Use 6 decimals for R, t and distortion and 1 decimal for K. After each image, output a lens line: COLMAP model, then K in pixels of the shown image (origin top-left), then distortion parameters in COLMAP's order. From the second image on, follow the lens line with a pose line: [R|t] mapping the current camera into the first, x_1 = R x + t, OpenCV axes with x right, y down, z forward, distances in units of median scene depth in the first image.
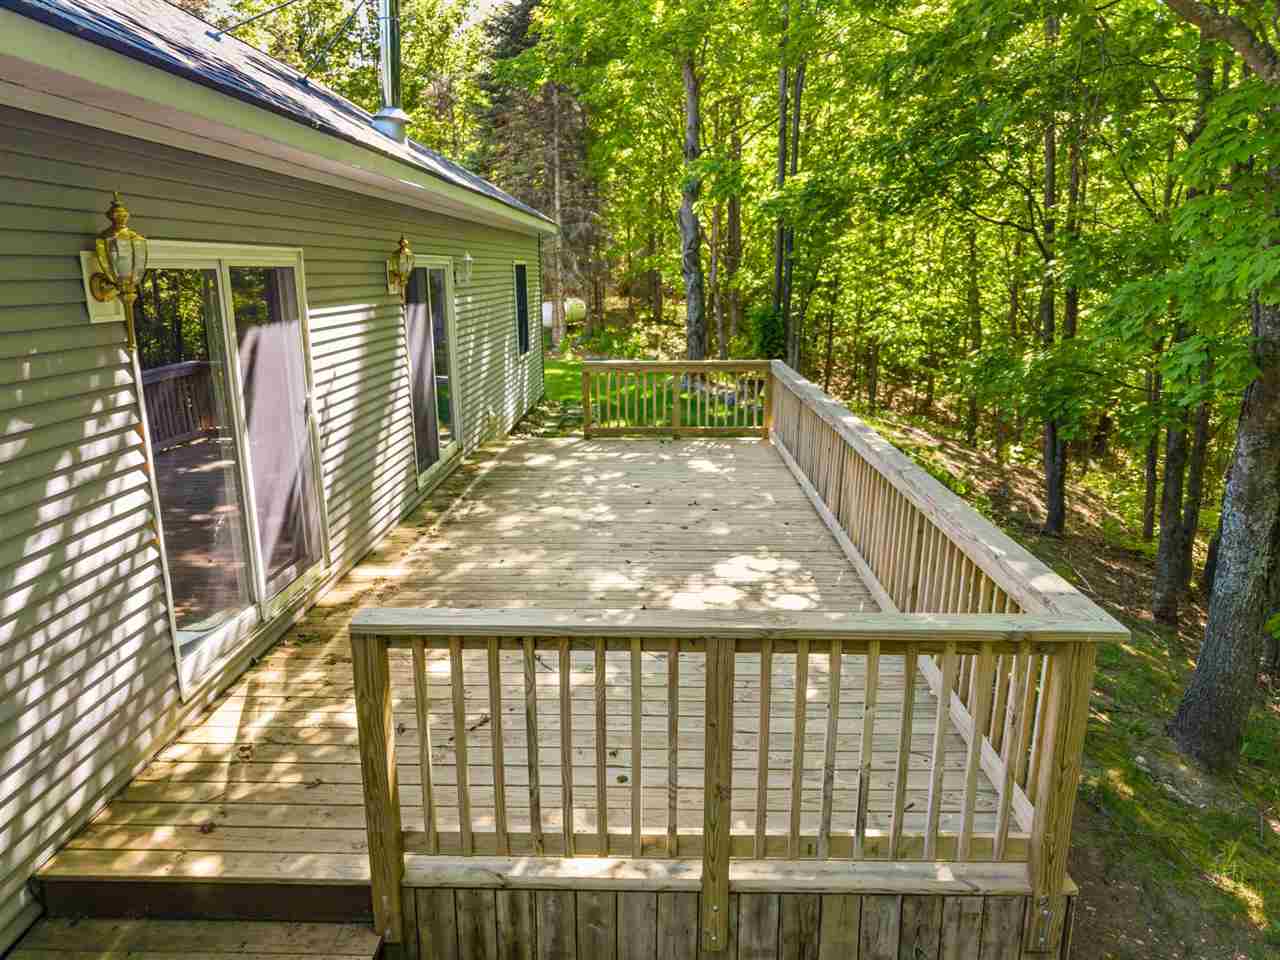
lens RADIAL K [[848.4, 0, 640.0], [0, 848.4, 480.0], [0, 0, 1]] dist [0.001129, -0.003532]
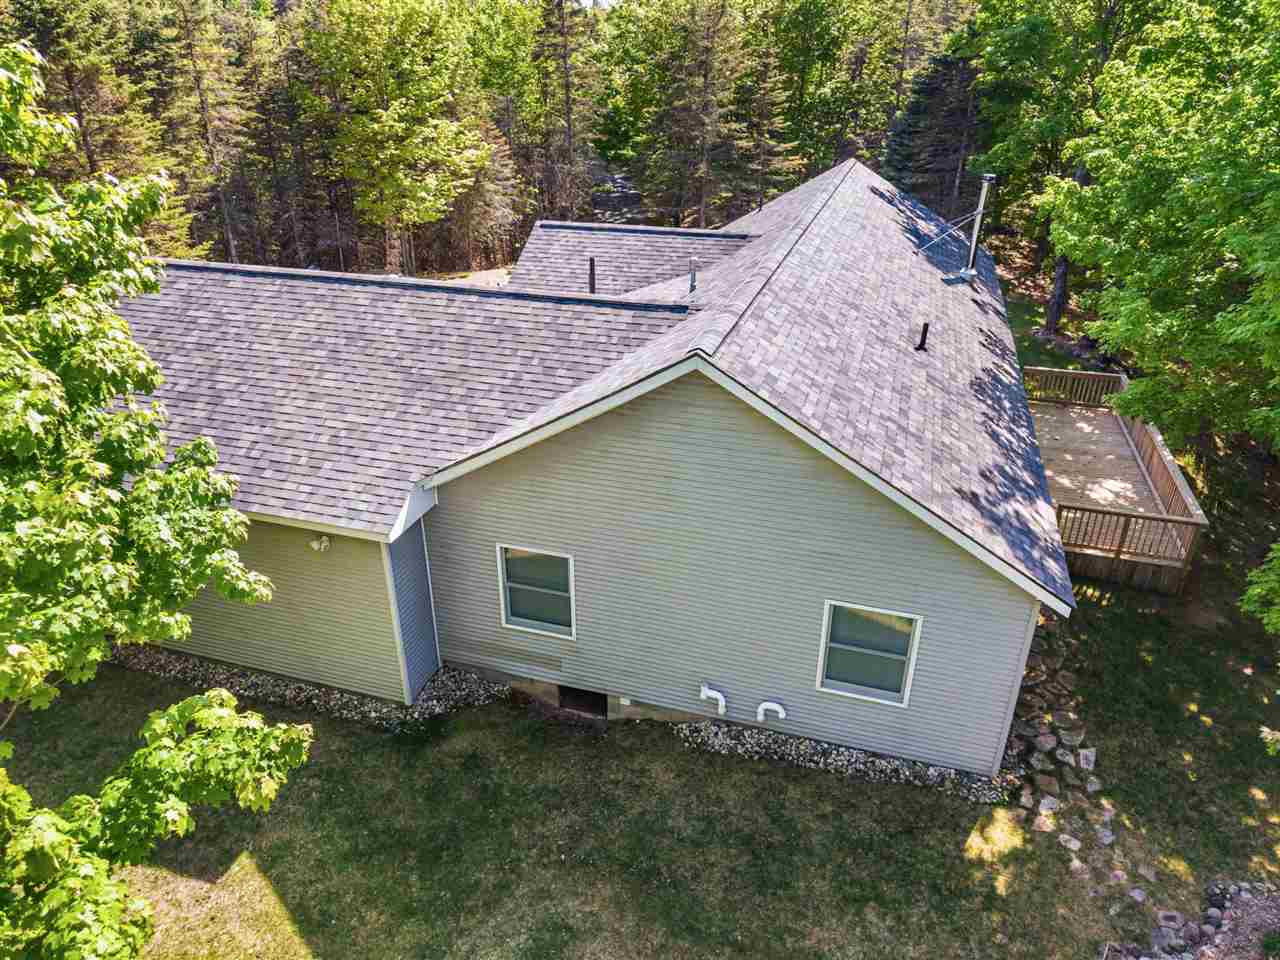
lens RADIAL K [[848.4, 0, 640.0], [0, 848.4, 480.0], [0, 0, 1]] dist [0.001129, -0.003532]
pose [[0.961913, 0.119374, -0.245914, -1.554258], [-0.056657, 0.967138, 0.247859, -1.170032], [0.267420, -0.224486, 0.937066, -4.754248]]
